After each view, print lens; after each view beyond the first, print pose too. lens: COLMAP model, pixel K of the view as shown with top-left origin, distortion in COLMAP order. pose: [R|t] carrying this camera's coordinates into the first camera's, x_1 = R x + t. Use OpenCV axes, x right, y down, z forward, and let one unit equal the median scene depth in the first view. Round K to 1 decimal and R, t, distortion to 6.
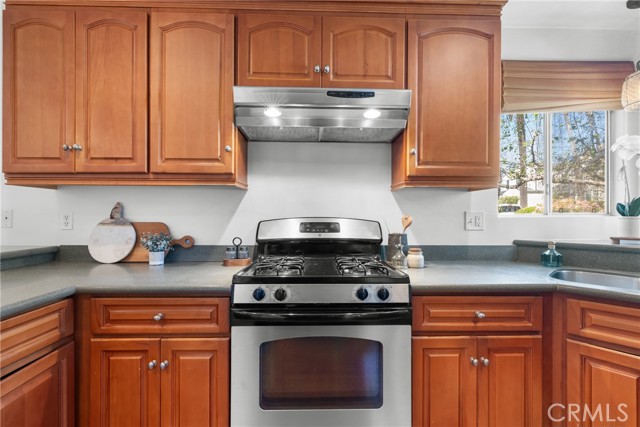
lens RADIAL K [[294.3, 0, 320.0], [0, 294.3, 213.5], [0, 0, 1]] dist [-0.002772, 0.000331]
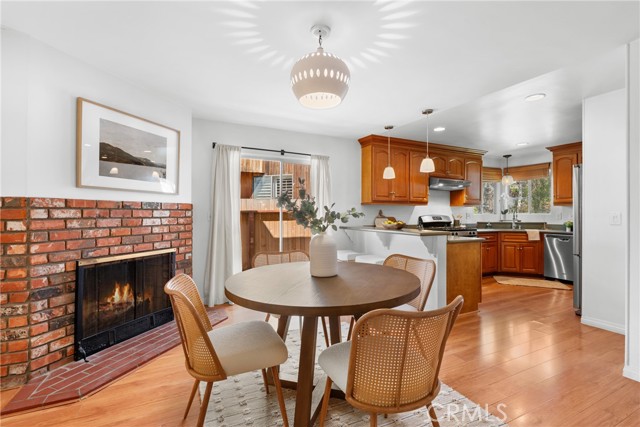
lens RADIAL K [[294.3, 0, 320.0], [0, 294.3, 213.5], [0, 0, 1]] dist [-0.002772, 0.000331]
pose [[0.910726, -0.000657, 0.413010, -2.517725], [-0.000667, 0.999995, 0.003062, -0.012601], [-0.413010, -0.003064, 0.910721, -1.377126]]
